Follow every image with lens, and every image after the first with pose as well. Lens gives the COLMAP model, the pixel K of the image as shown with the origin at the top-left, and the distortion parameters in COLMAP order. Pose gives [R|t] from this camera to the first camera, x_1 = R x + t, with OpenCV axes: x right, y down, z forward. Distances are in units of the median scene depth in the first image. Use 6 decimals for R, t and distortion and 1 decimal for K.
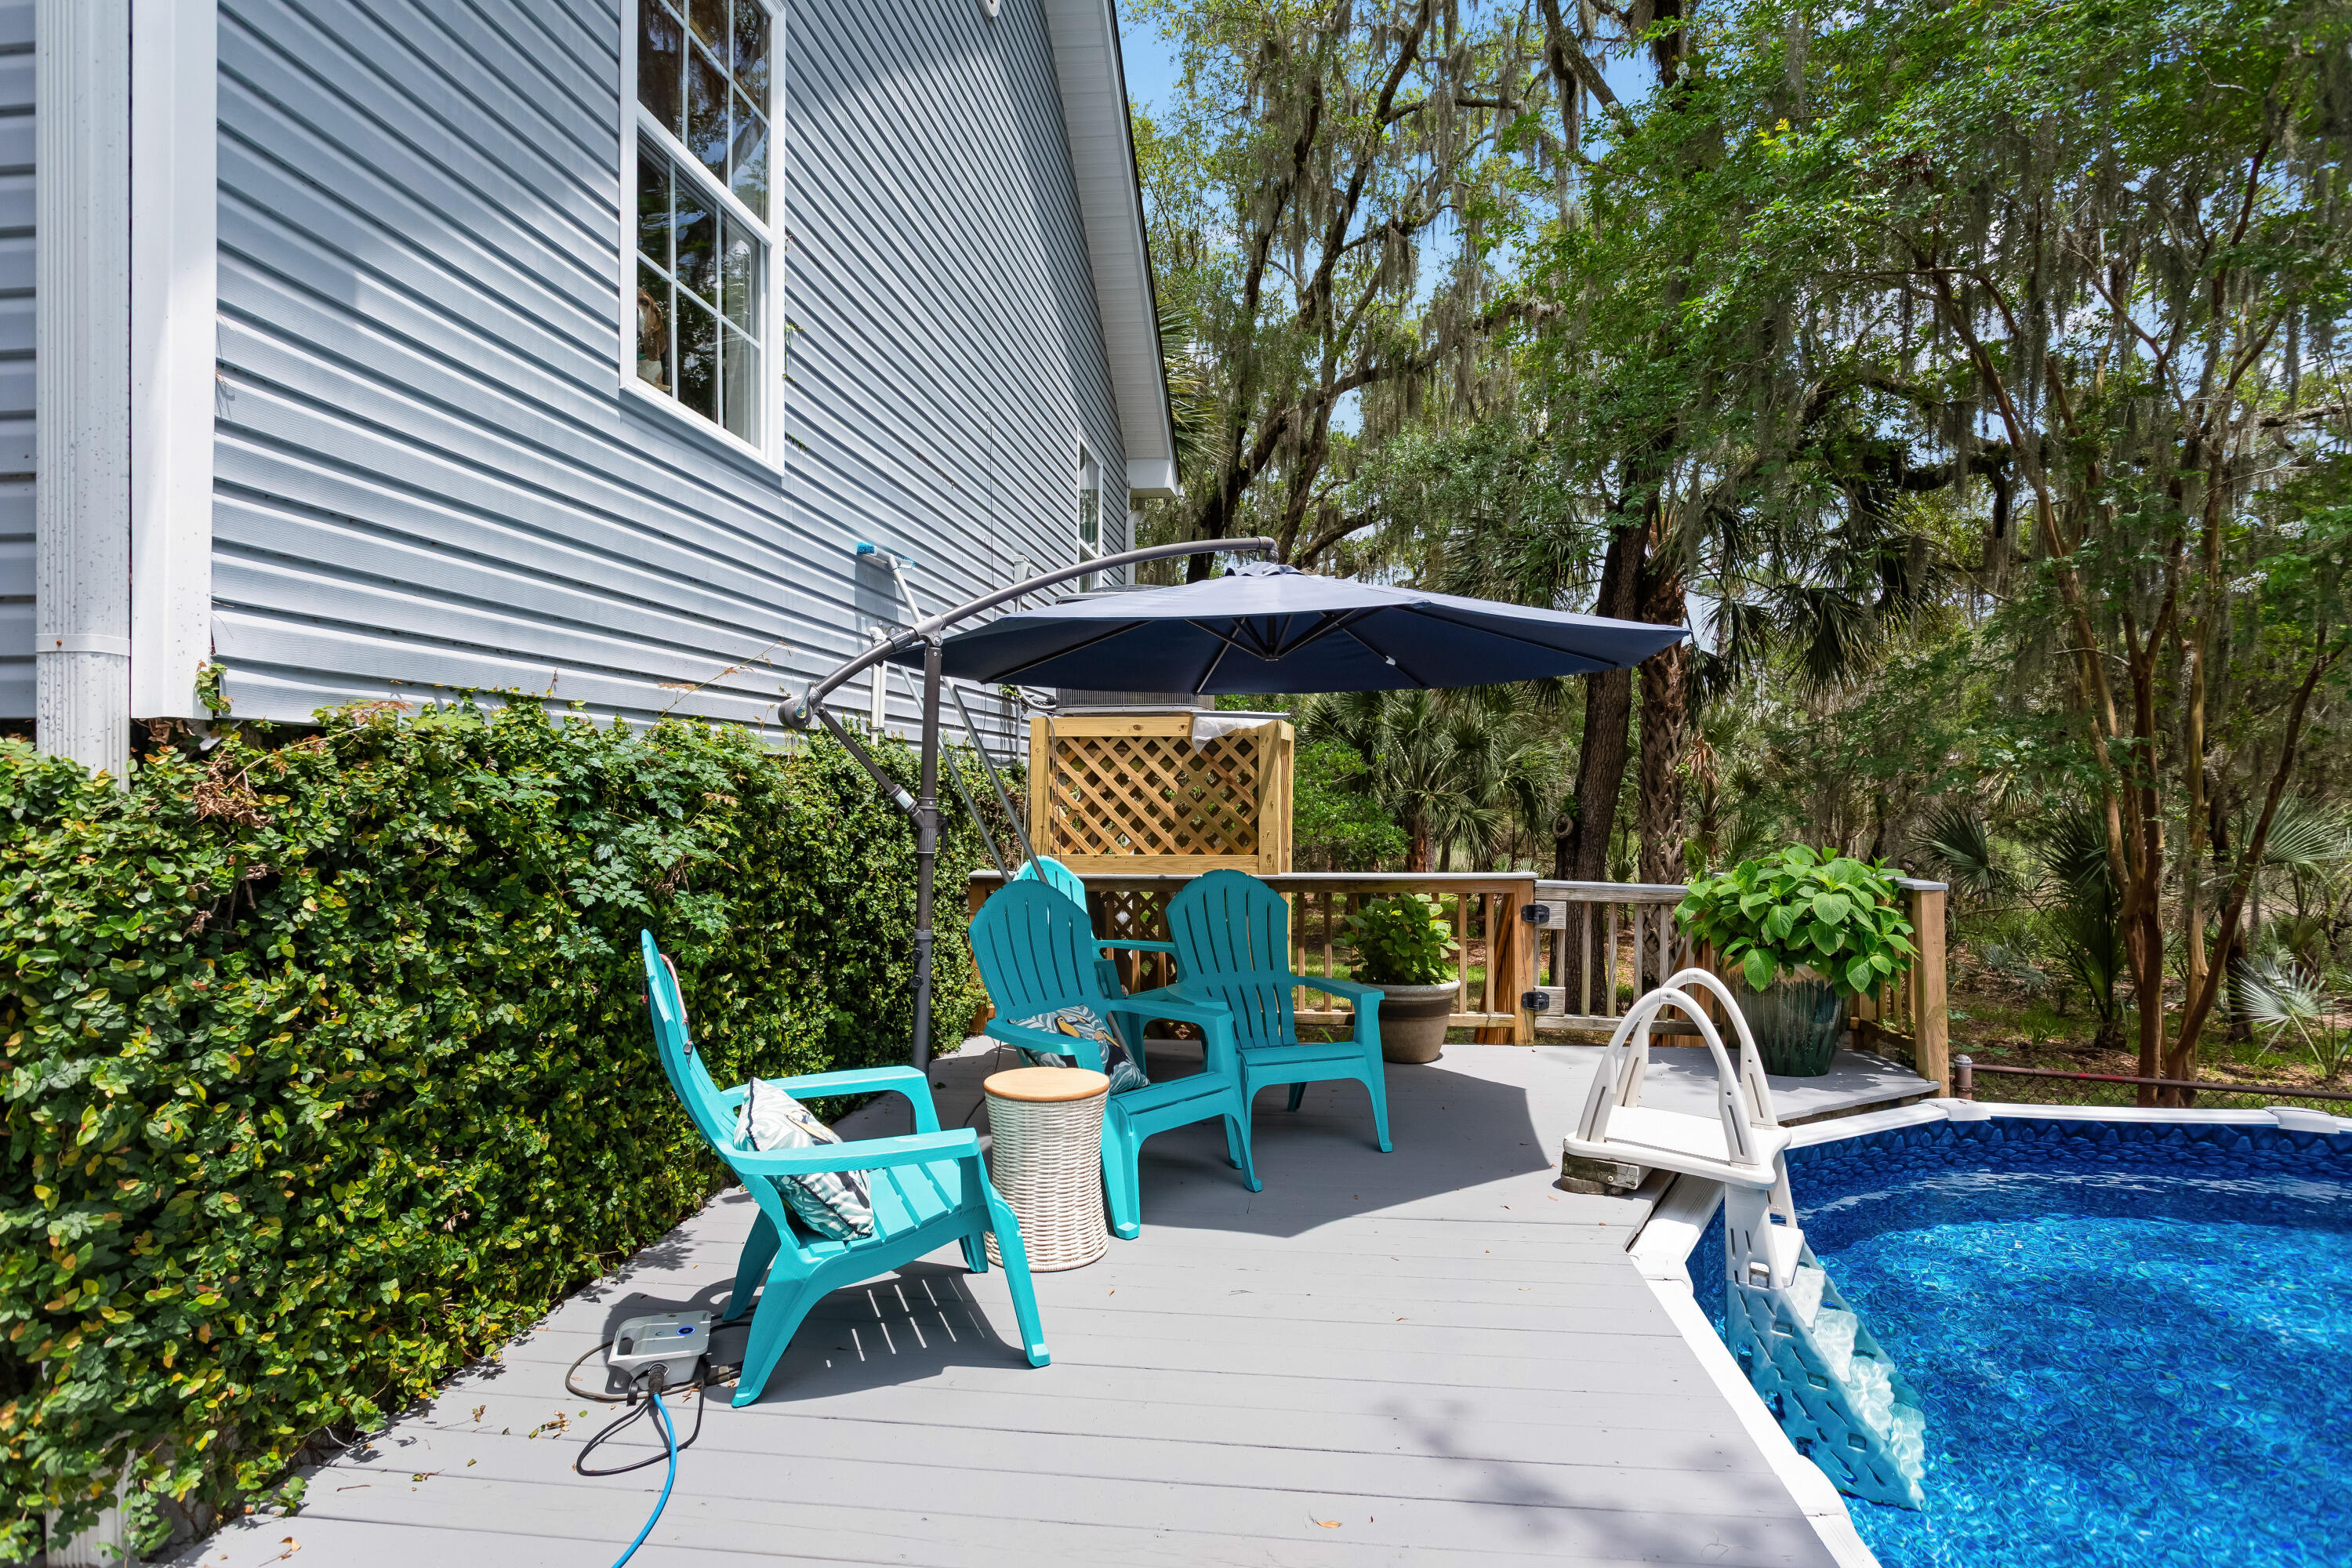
lens RADIAL K [[1201.2, 0, 1185.8], [0, 1201.2, 780.9], [0, 0, 1]] dist [-0.006084, 0.002281]
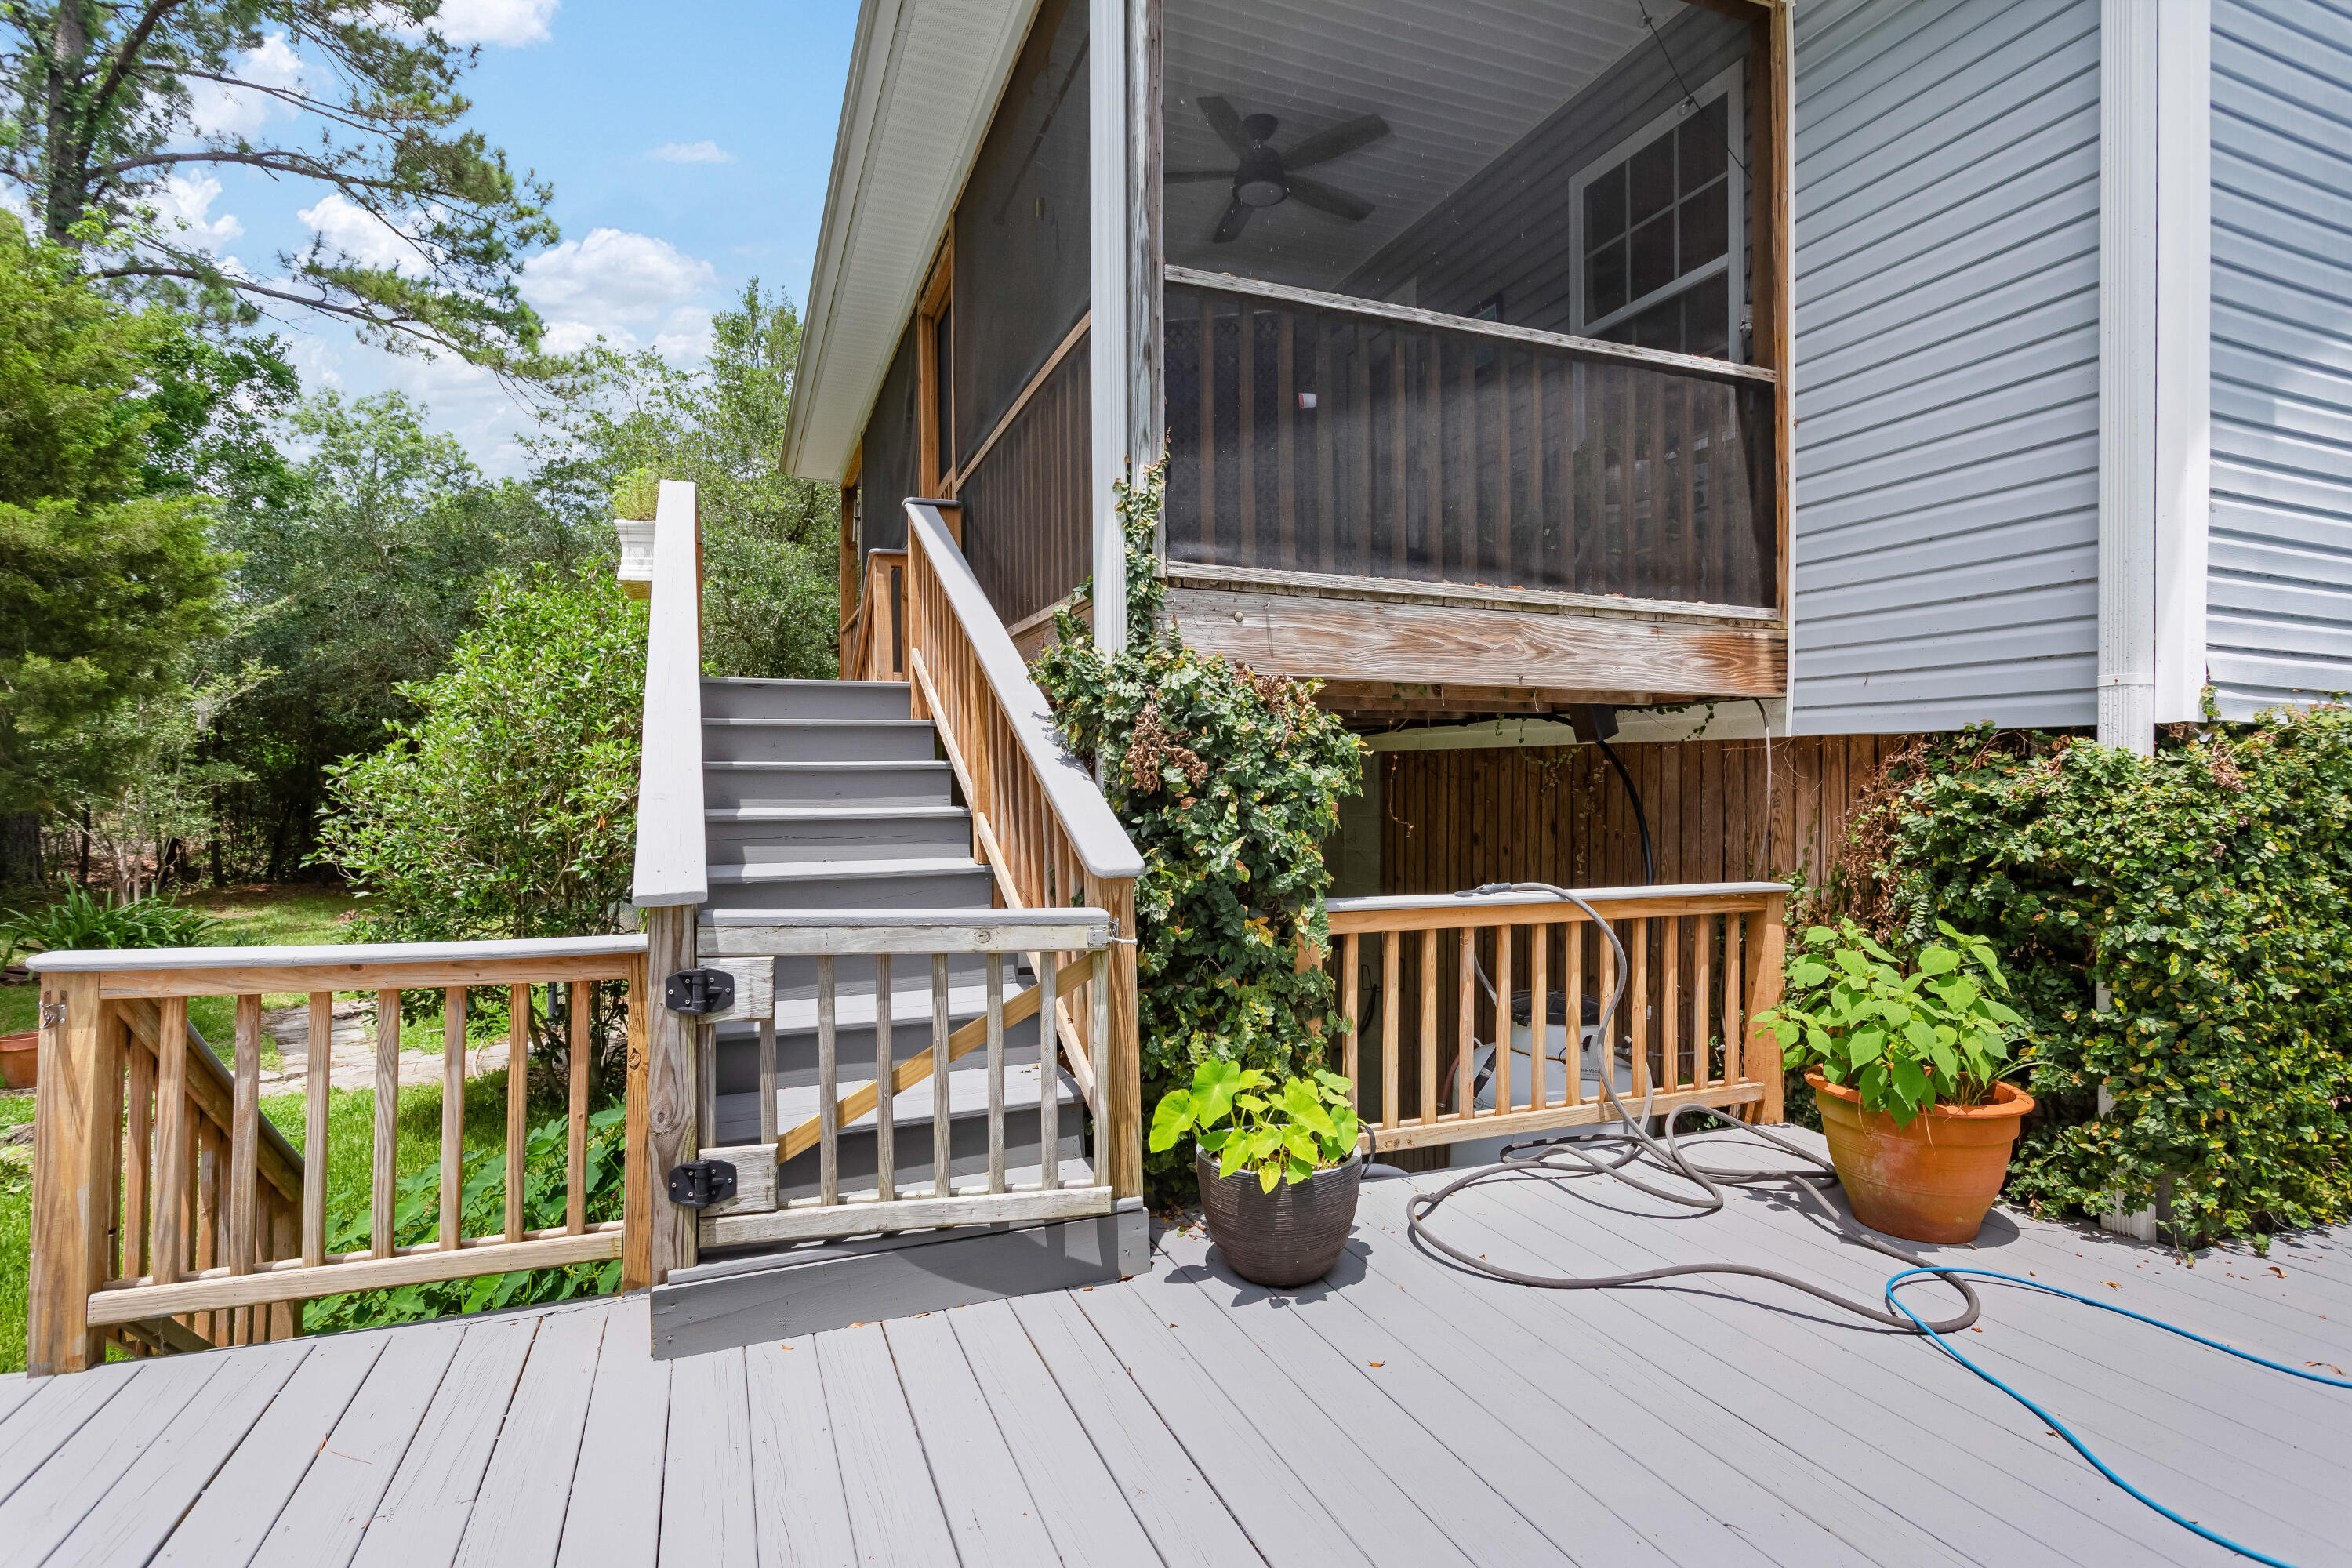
lens RADIAL K [[1164.9, 0, 1176.5], [0, 1164.9, 779.7], [0, 0, 1]] dist [0.000993, 0.000129]
pose [[0.482089, 0.002067, -0.876120, -0.102092], [-0.003695, 0.999993, 0.000327, 0.020805], [0.876115, 0.003080, 0.482093, -0.678097]]
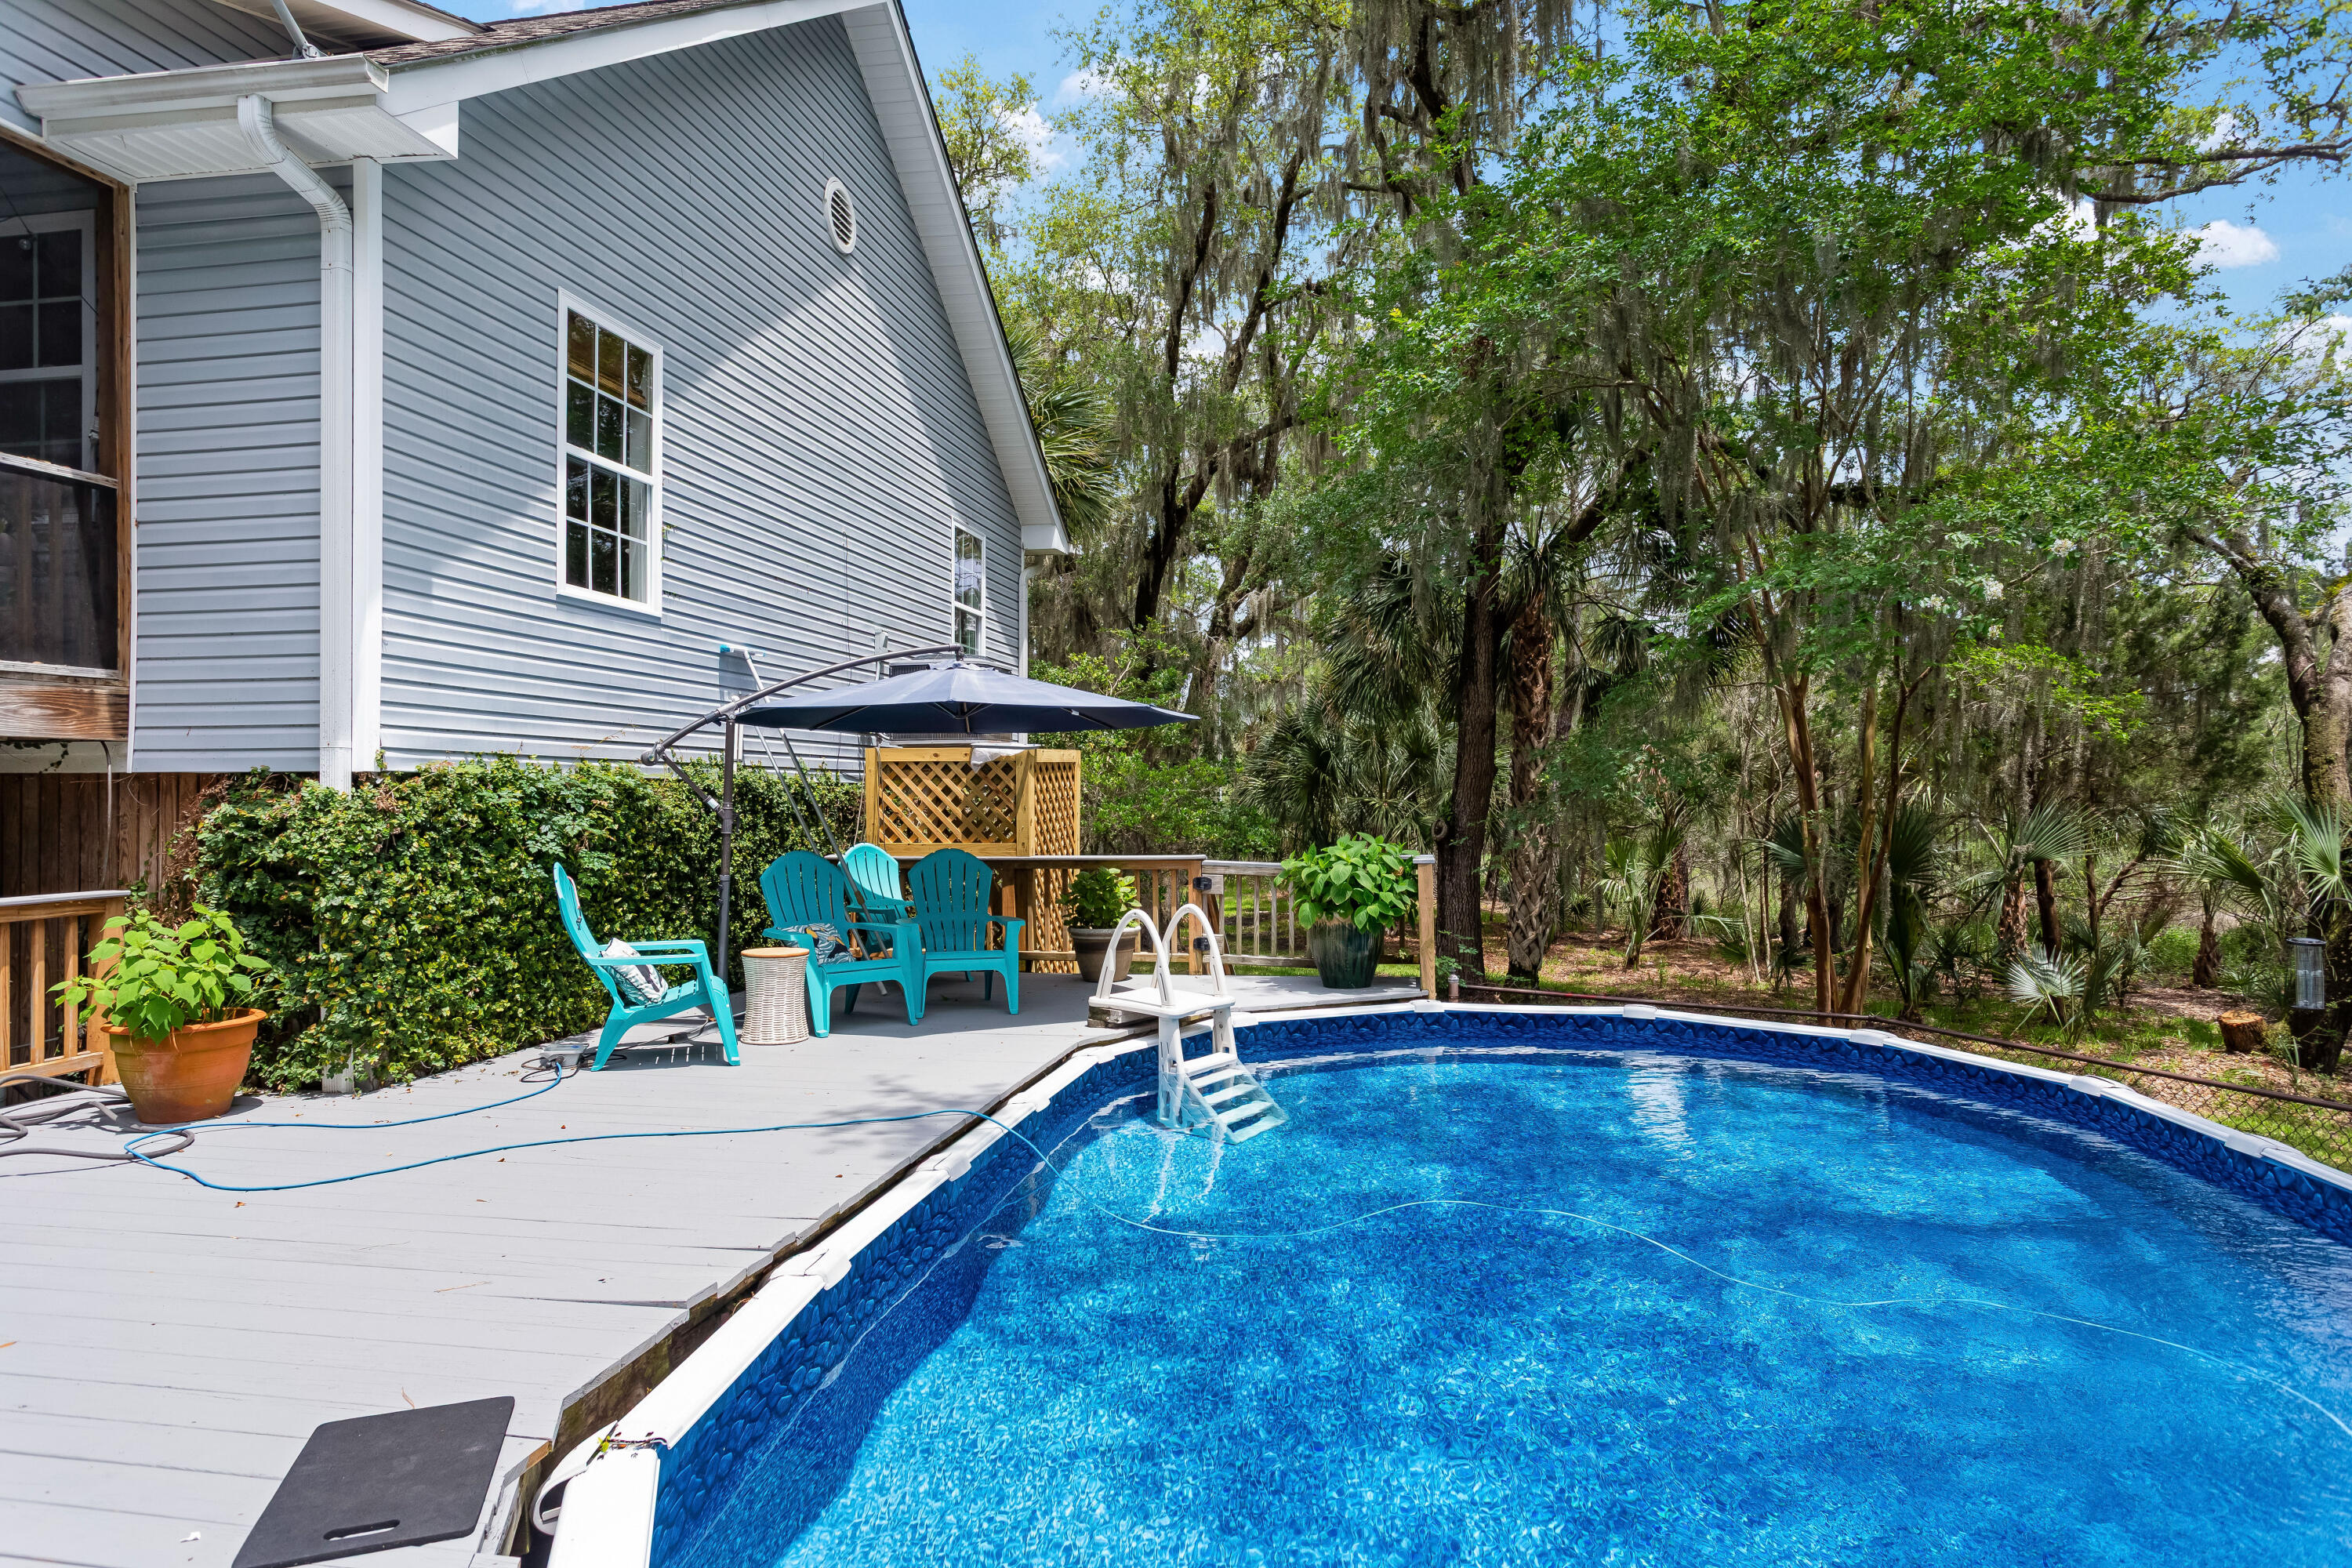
lens RADIAL K [[1375.7, 0, 1224.6], [0, 1375.7, 778.0], [0, 0, 1]] dist [-0.013504, 0.005977]
pose [[0.998256, -0.003666, -0.058916, 0.883868], [0.003214, 0.999965, -0.007766, -0.006435], [0.058942, 0.007563, 0.998233, -1.382754]]
